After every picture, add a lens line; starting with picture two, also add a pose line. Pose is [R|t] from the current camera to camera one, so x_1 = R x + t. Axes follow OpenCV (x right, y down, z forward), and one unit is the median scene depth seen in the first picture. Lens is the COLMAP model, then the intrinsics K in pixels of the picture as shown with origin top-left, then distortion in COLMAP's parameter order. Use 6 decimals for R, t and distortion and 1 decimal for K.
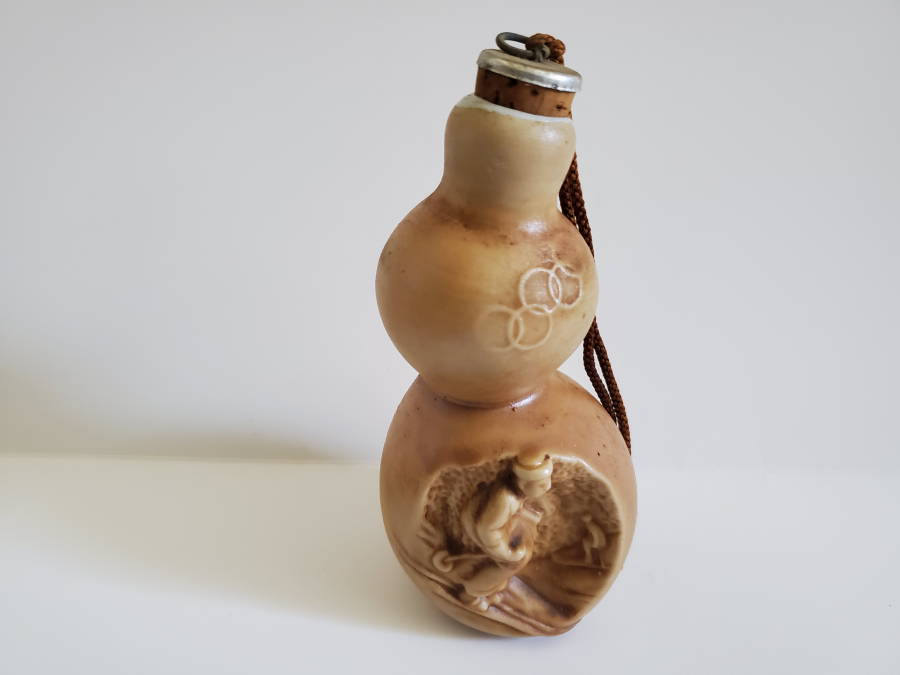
lens RADIAL K [[679.5, 0, 450.8], [0, 679.5, 341.7], [0, 0, 1]] dist [0.014275, 0.001136]
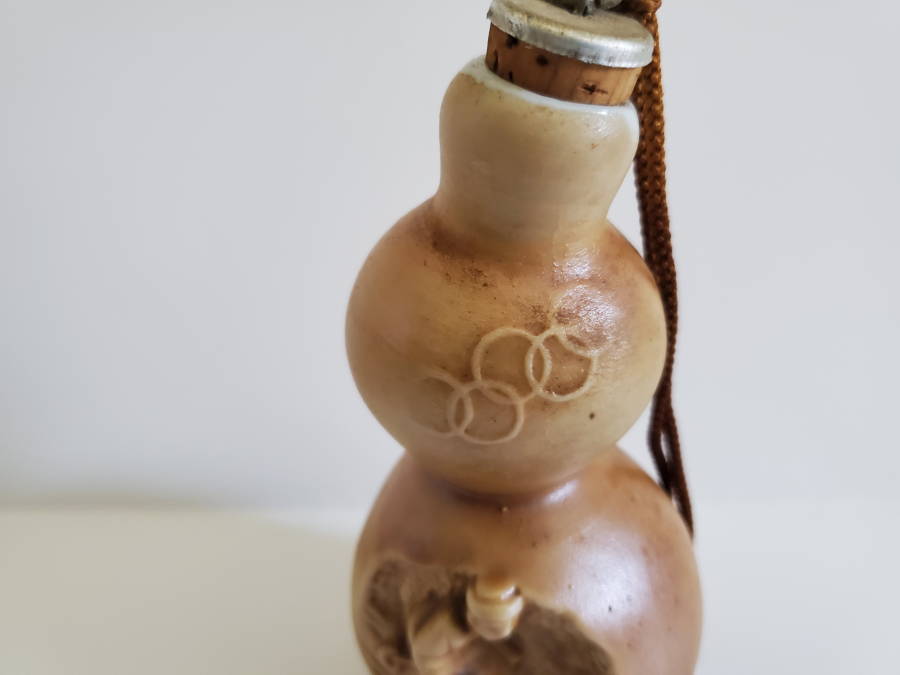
lens RADIAL K [[624.7, 0, 449.6], [0, 624.7, 332.0], [0, 0, 1]] dist [-0.054571, 0.000685]
pose [[0.906652, 0.223966, -0.357522, 0.284383], [-0.230848, 0.972696, 0.023921, -0.105090], [0.353117, 0.060845, 0.933598, 0.419186]]
